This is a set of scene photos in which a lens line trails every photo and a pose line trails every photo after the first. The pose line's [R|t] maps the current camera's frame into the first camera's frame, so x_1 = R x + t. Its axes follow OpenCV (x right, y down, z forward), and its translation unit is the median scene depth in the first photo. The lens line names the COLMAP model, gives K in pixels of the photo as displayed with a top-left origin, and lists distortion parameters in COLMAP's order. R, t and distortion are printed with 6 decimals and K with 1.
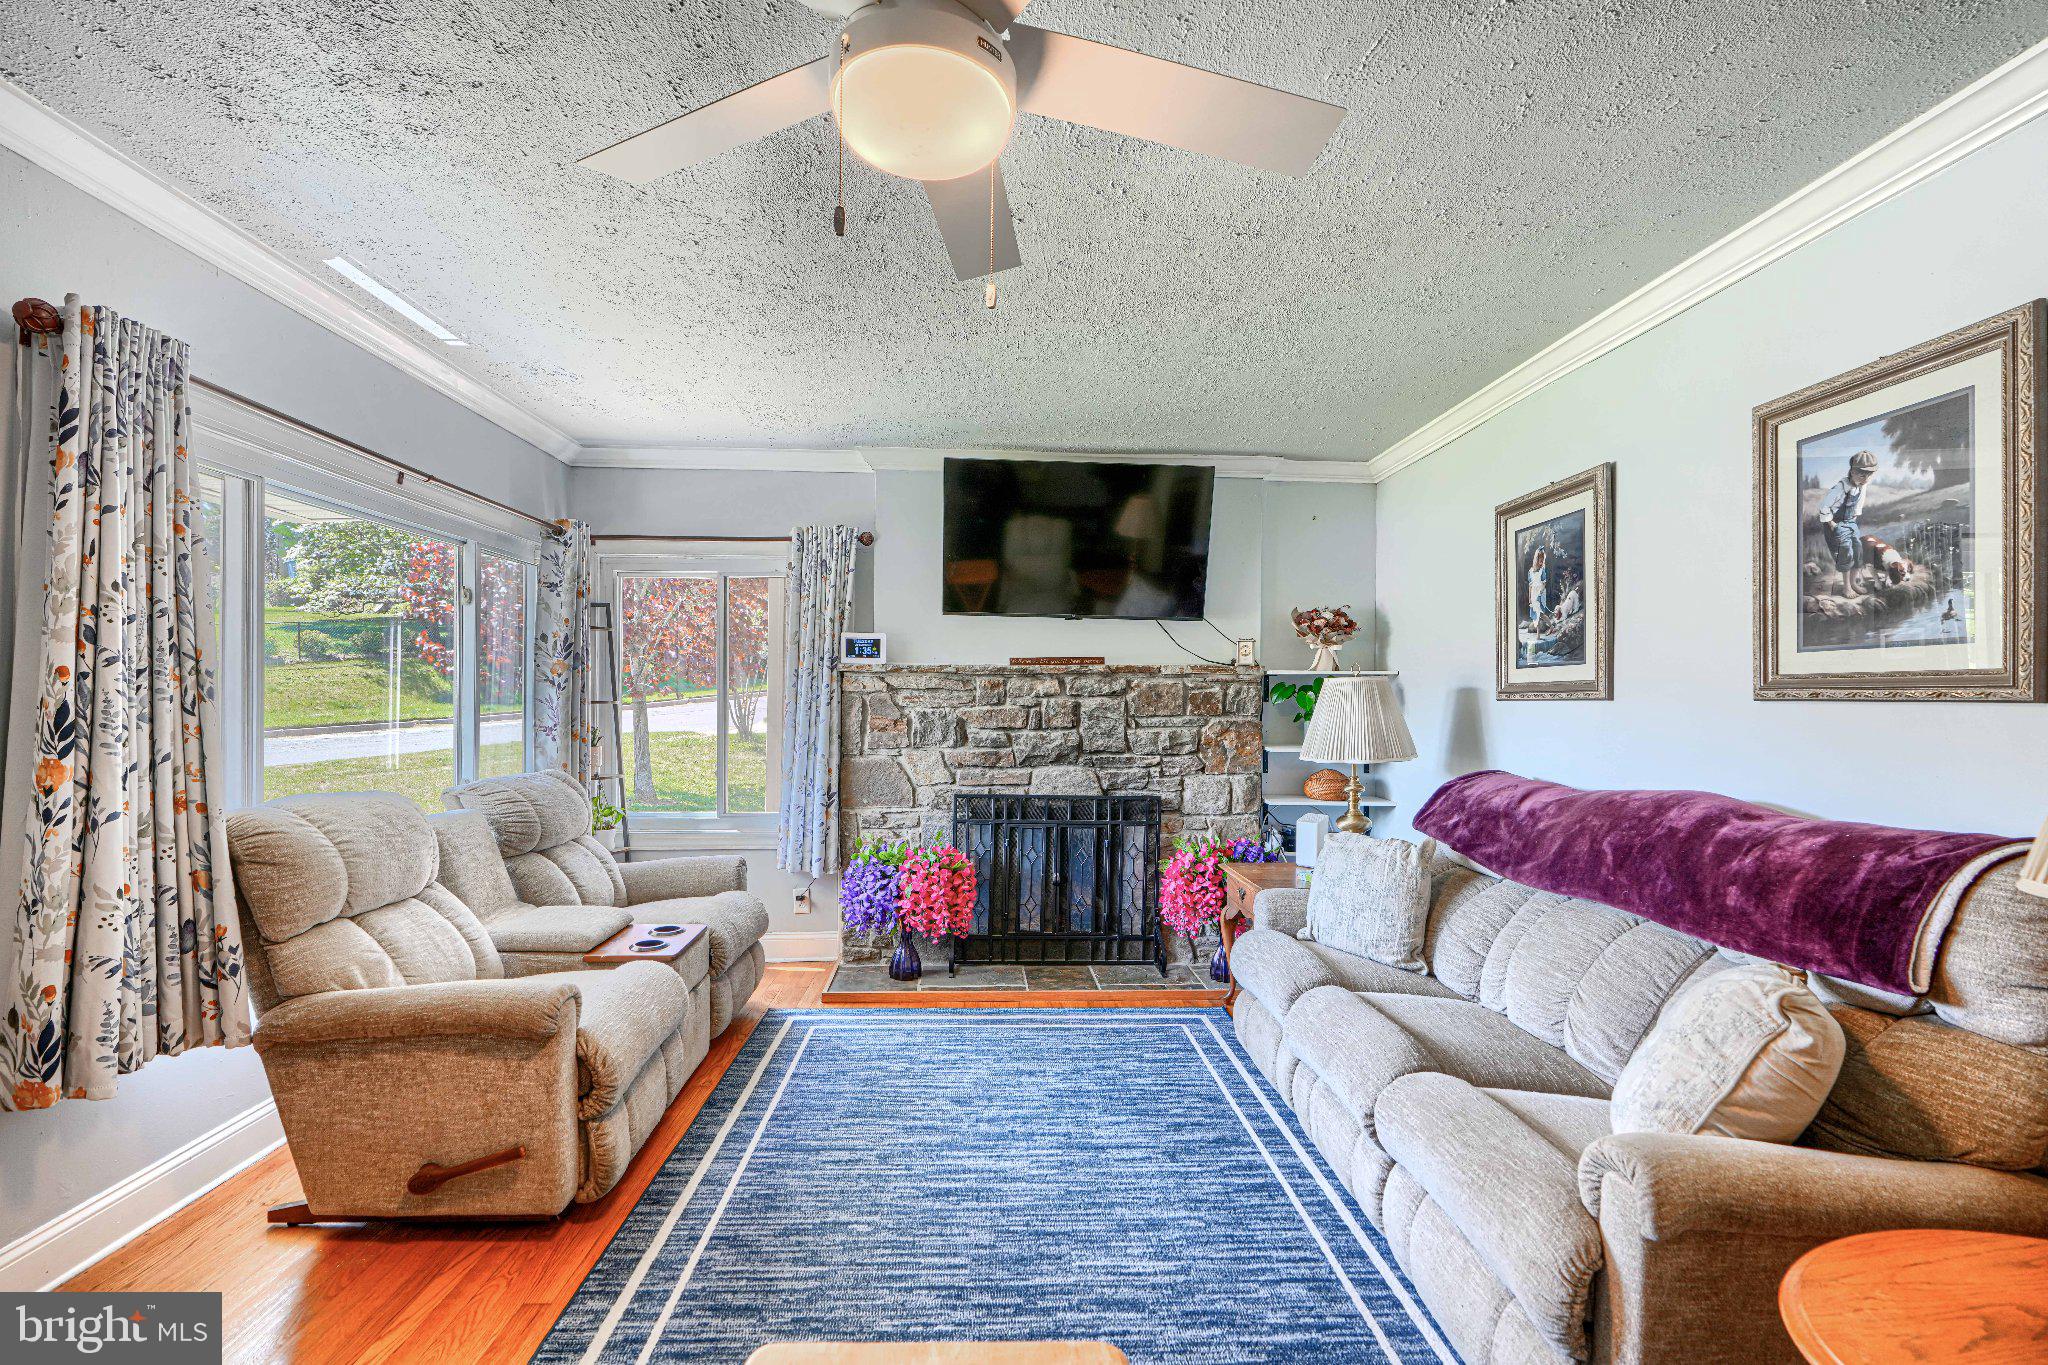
lens RADIAL K [[911.0, 0, 1027.6], [0, 911.0, 707.5], [0, 0, 1]] dist [-0.000775, 0.000042]
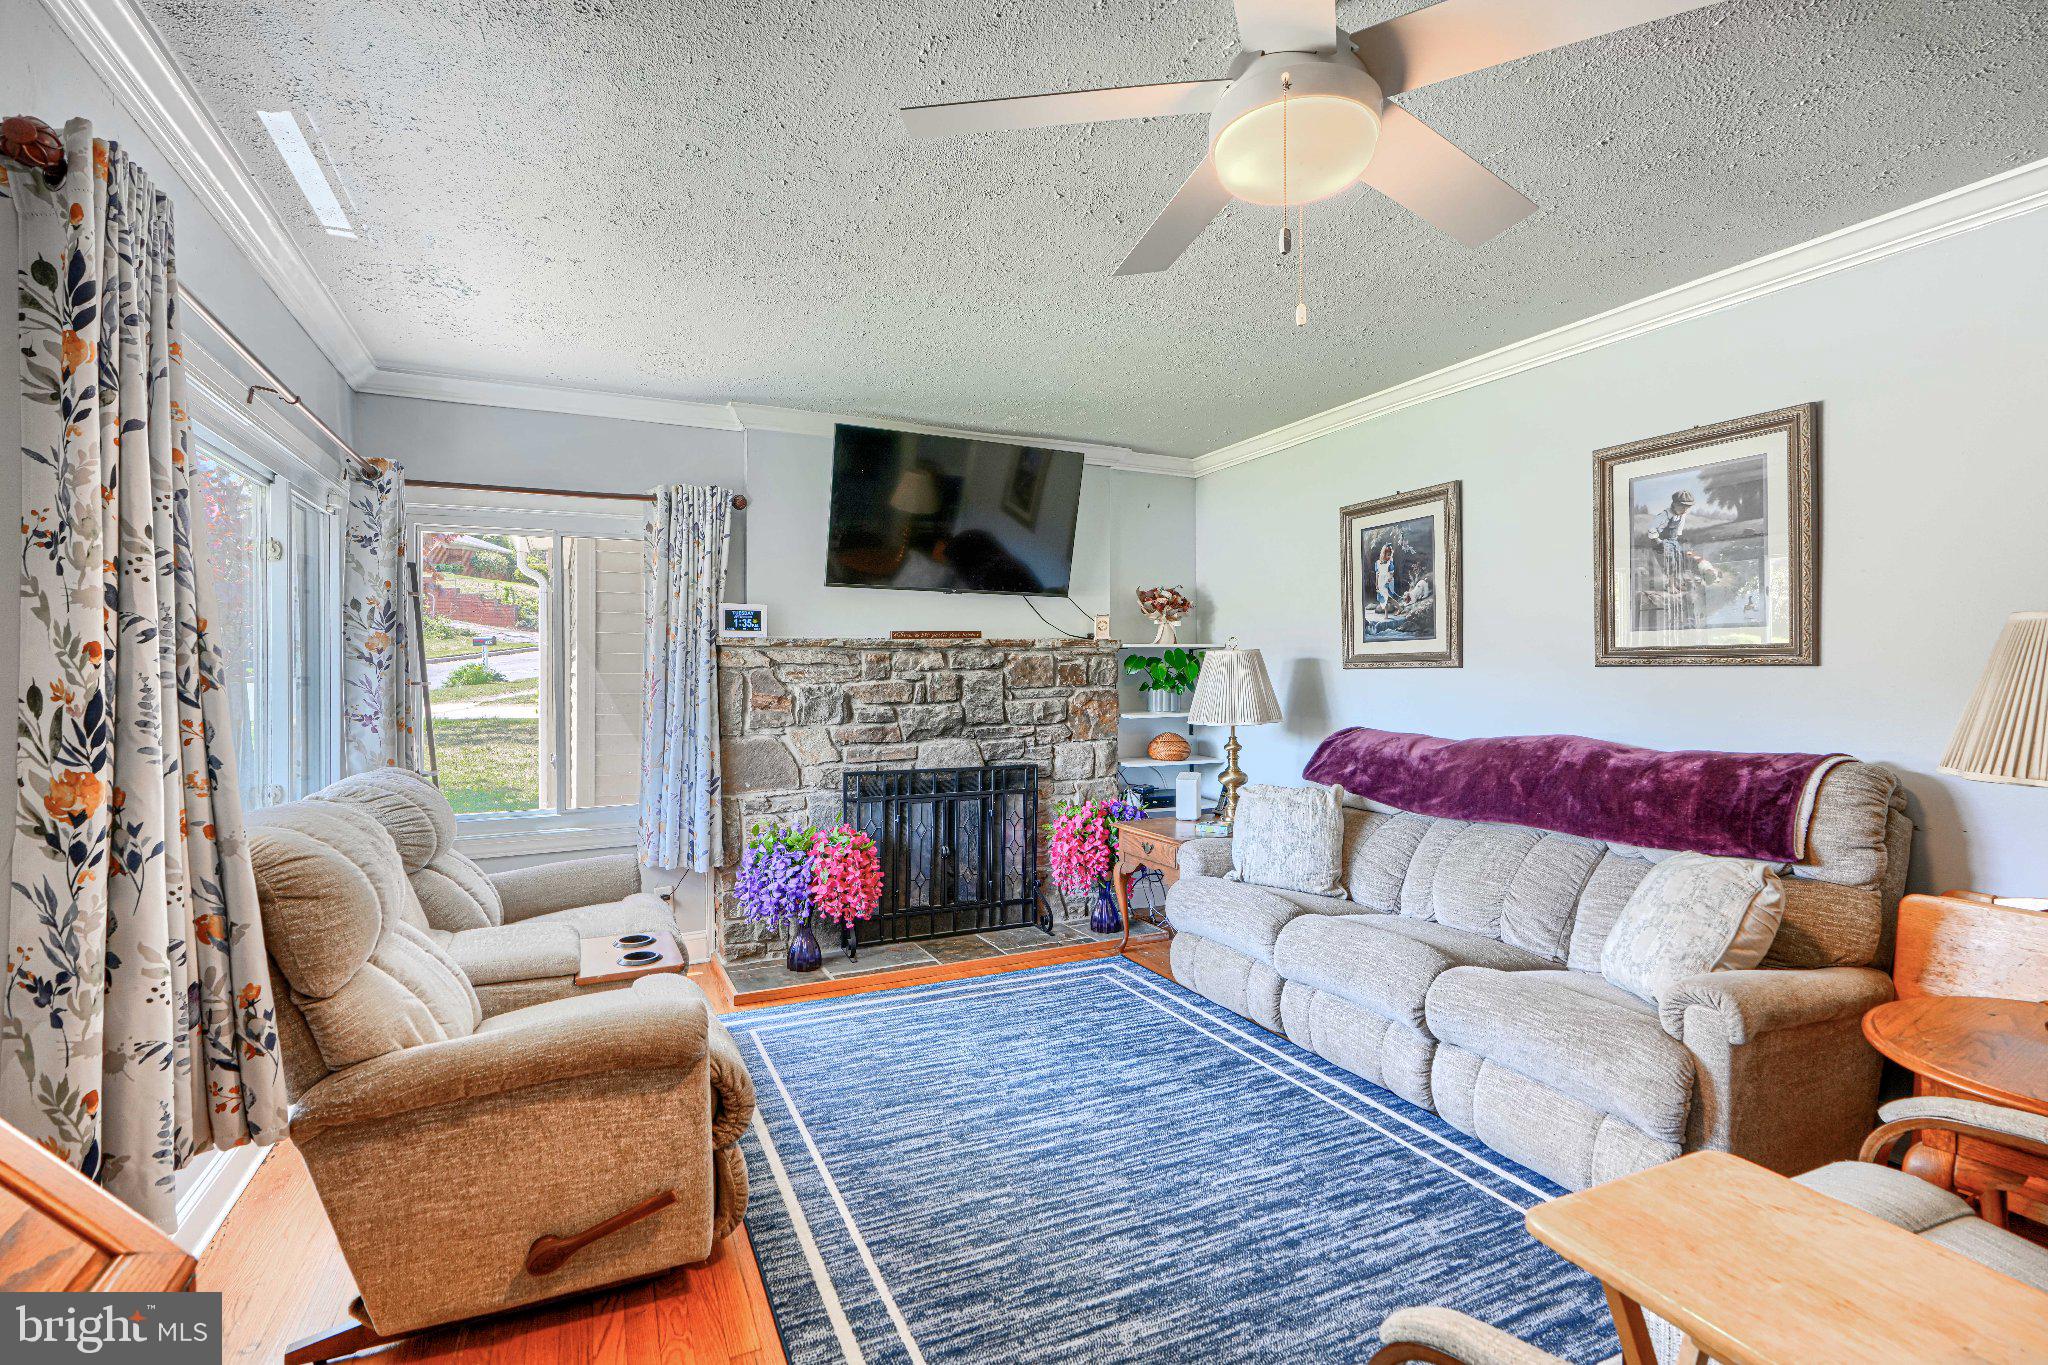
lens RADIAL K [[922.8, 0, 1017.6], [0, 922.8, 680.6], [0, 0, 1]] dist [-0.001606, -0.000051]
pose [[0.927171, -0.015866, 0.374303, -0.497532], [0.015836, 0.999870, 0.003156, -0.004502], [-0.374304, 0.003001, 0.927301, 0.045344]]
